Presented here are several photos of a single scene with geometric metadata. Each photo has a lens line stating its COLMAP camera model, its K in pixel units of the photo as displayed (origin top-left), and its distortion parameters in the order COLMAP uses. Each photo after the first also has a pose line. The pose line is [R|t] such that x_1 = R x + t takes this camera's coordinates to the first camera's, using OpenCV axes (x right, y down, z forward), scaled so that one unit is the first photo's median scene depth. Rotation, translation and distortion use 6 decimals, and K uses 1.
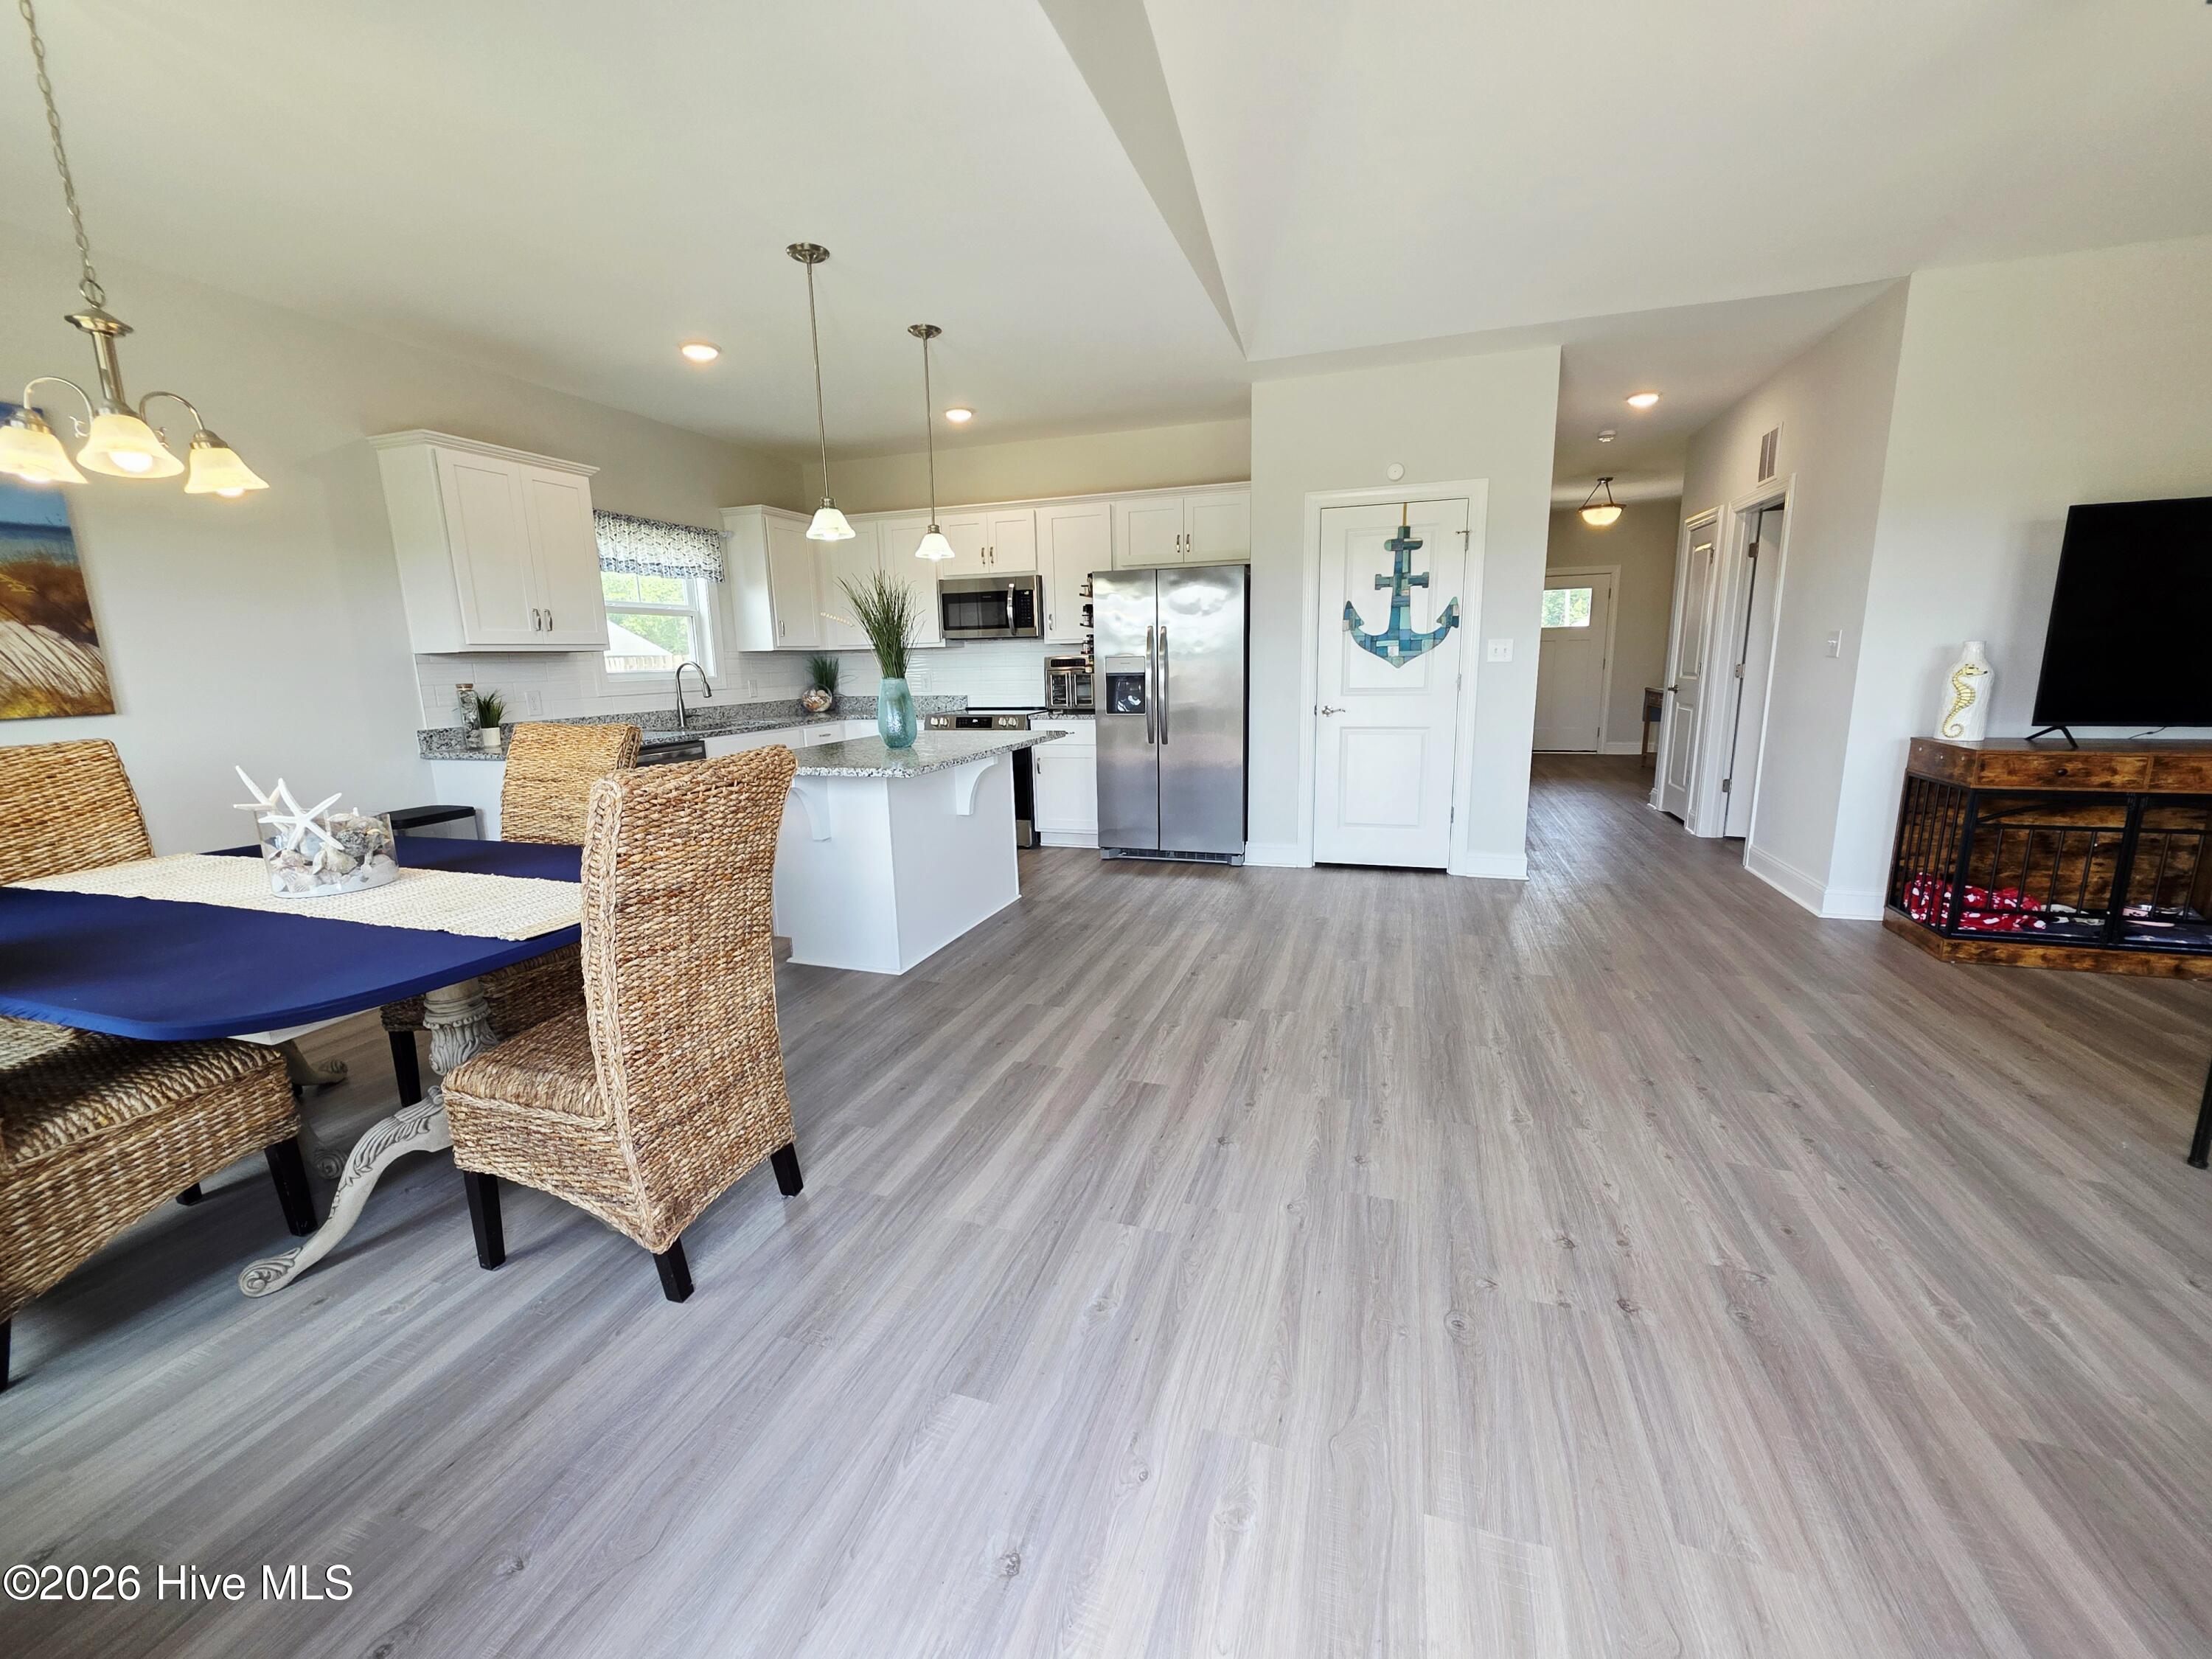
lens RADIAL K [[889.2, 0, 1102.7], [0, 889.2, 835.1], [0, 0, 1]] dist [0.001993, -0.001016]
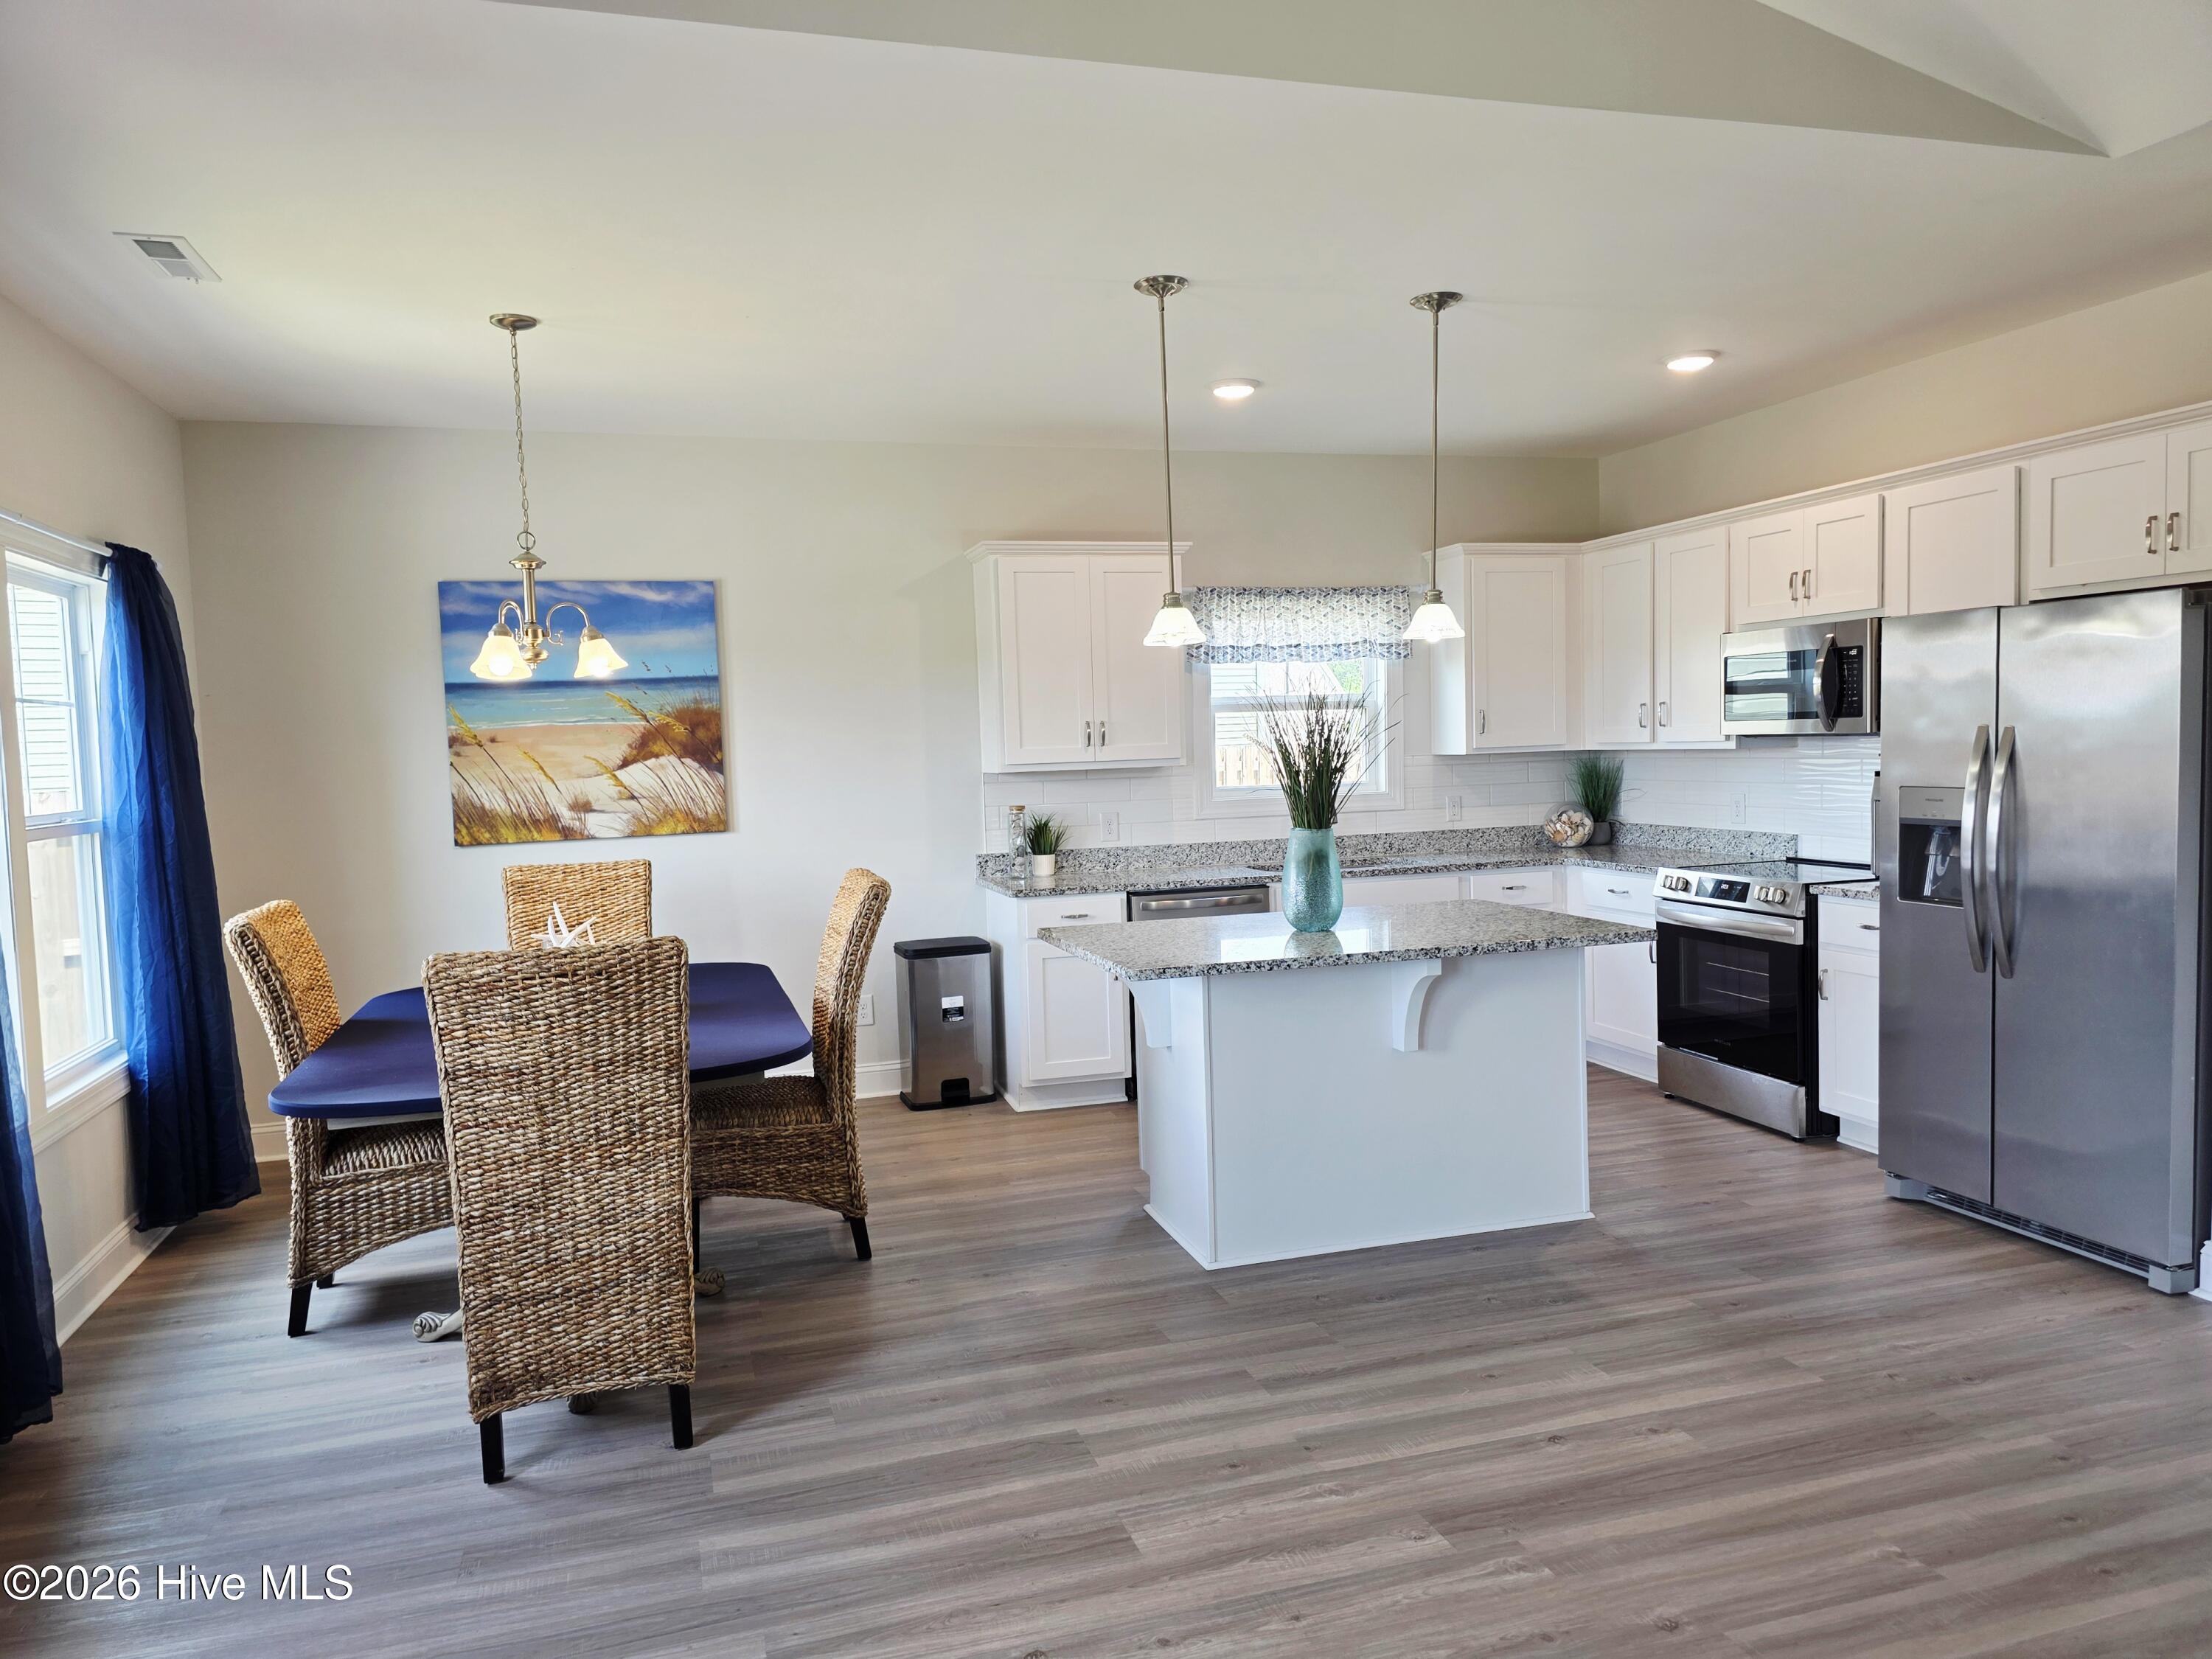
lens RADIAL K [[1484.5, 0, 1078.8], [0, 1484.5, 836.9], [0, 0, 1]] dist [0.069354, -0.067366]
pose [[0.571467, 0.057141, -0.818633, 0.572085], [-0.143948, 0.989086, -0.031447, -0.107685], [0.807901, 0.135811, 0.573455, 0.214413]]
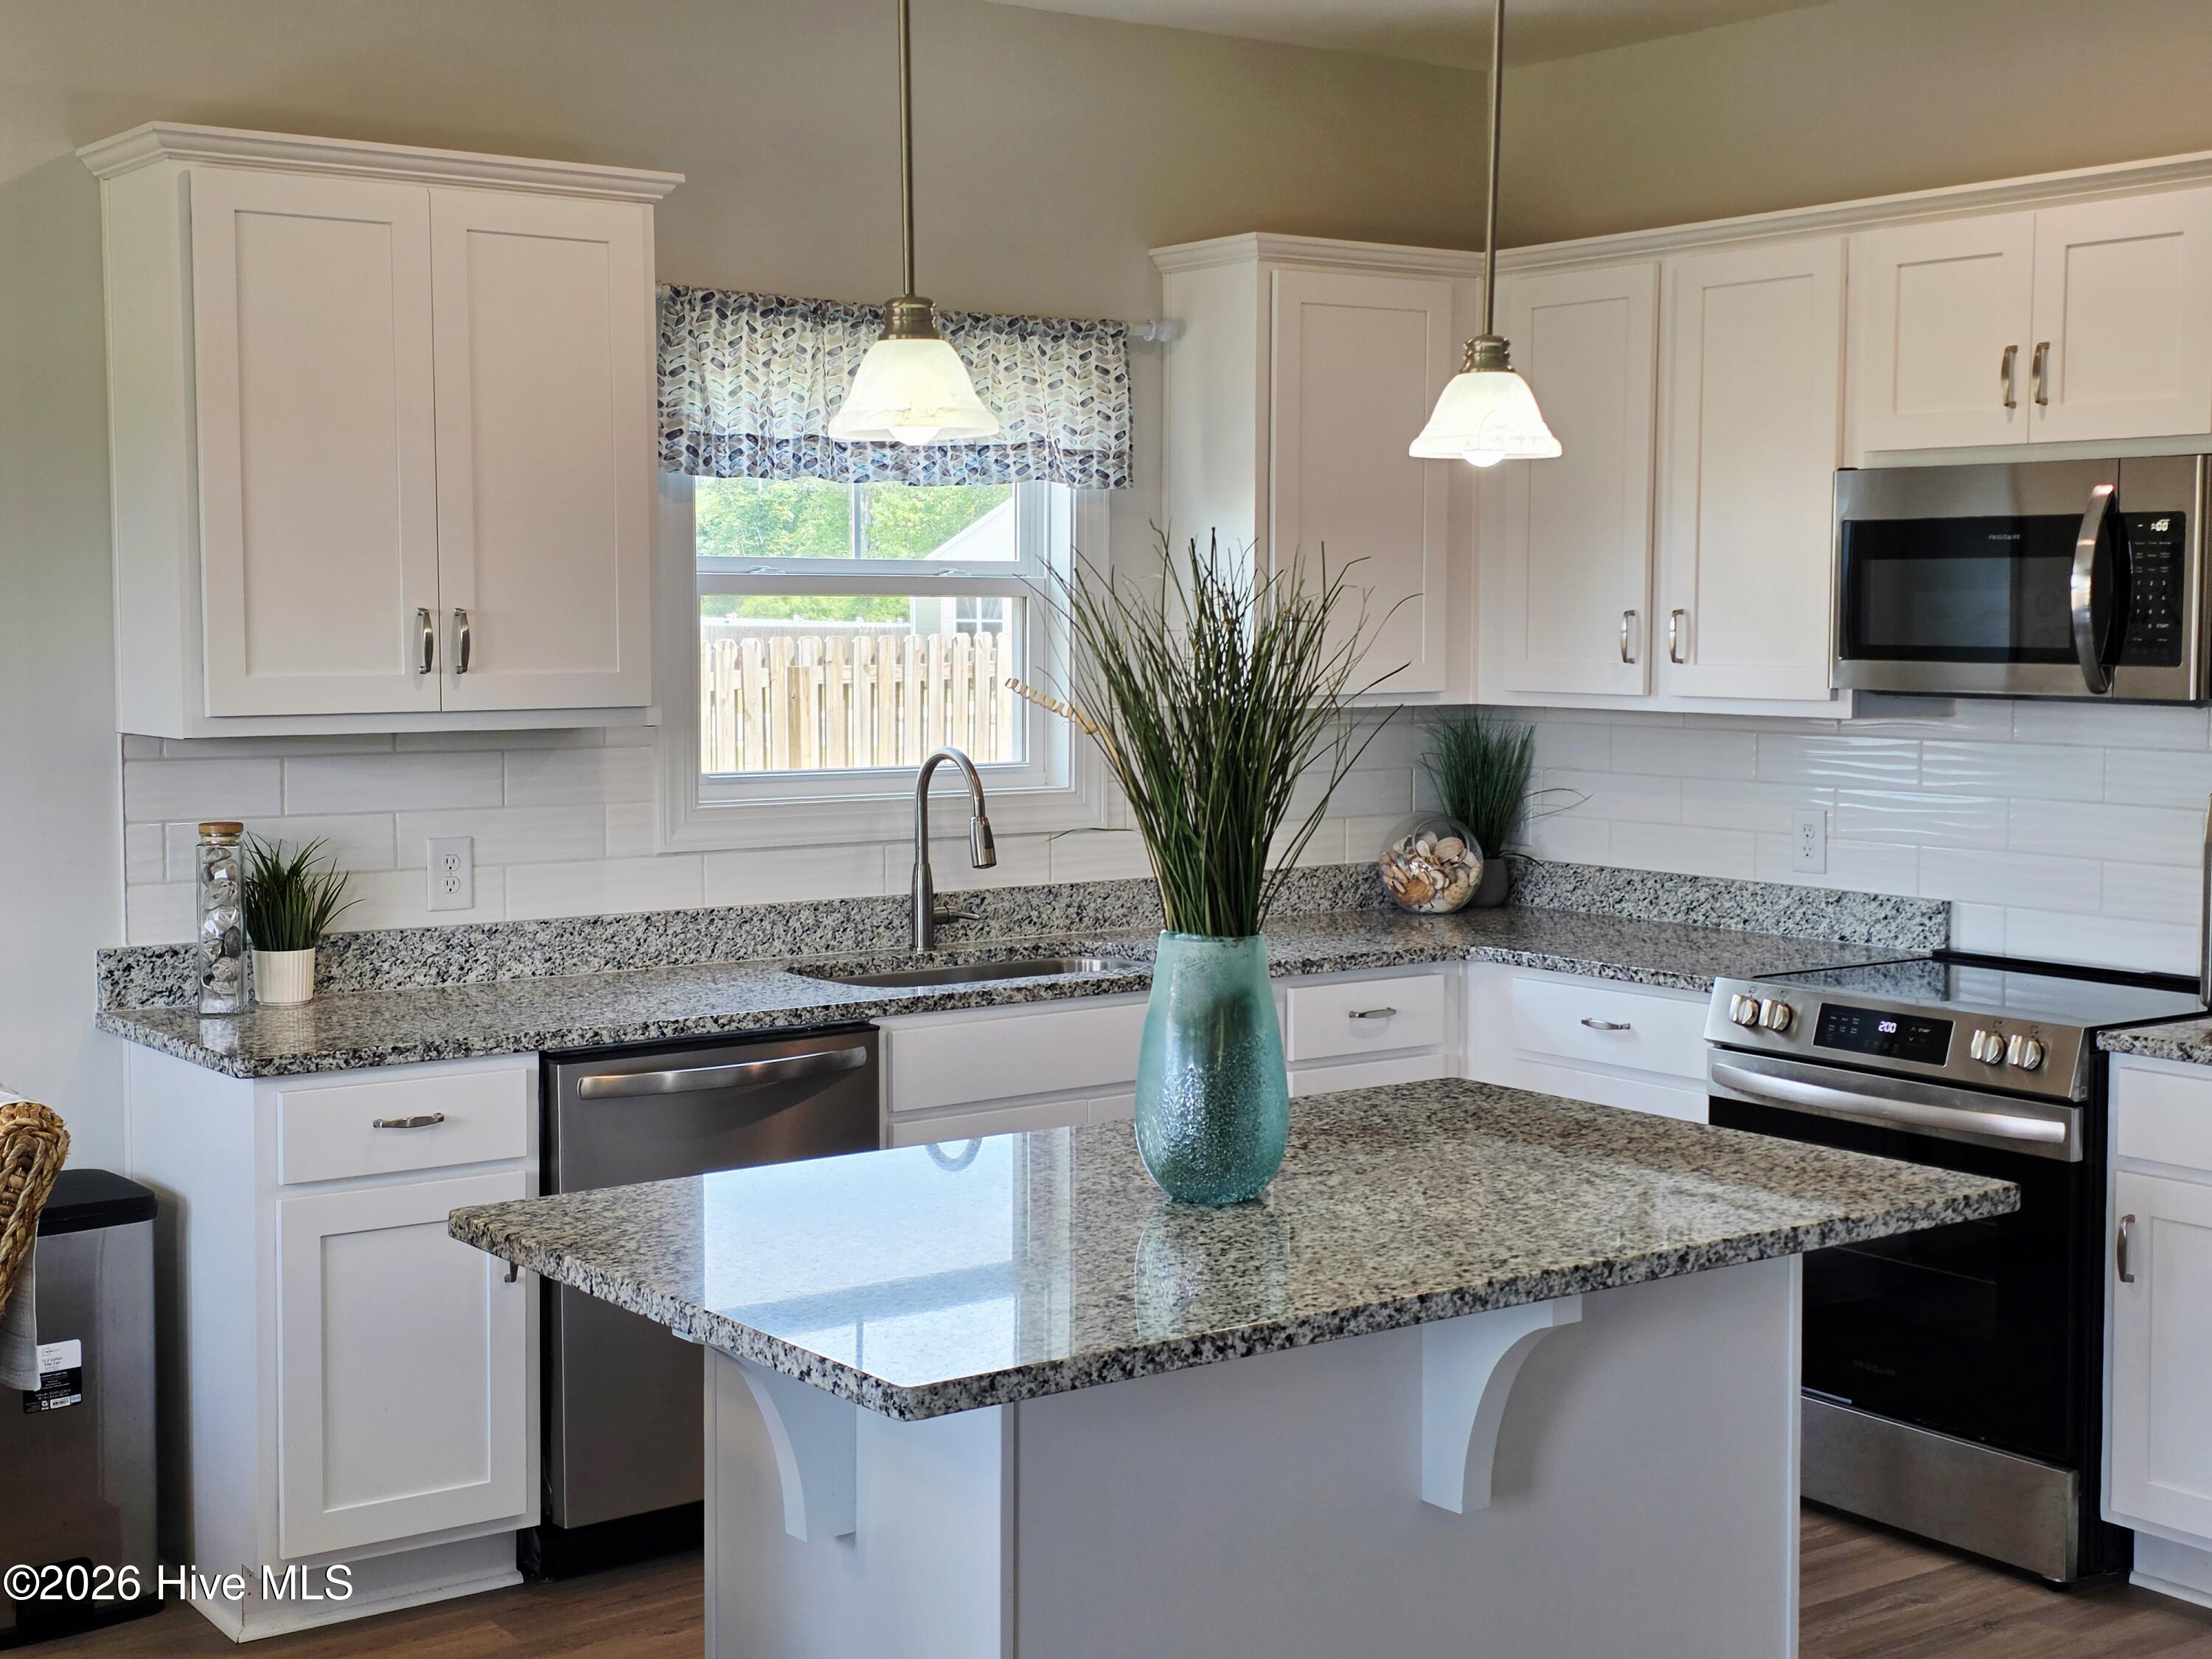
lens RADIAL K [[2969.3, 0, 1083.1], [0, 2969.3, 814.0], [0, 0, 1]] dist [0.121116, 0.000000]
pose [[0.817360, 0.064970, -0.572453, 0.224751], [-0.133451, 0.987948, -0.078418, -0.135579], [0.560459, 0.140490, 0.816179, 0.261623]]
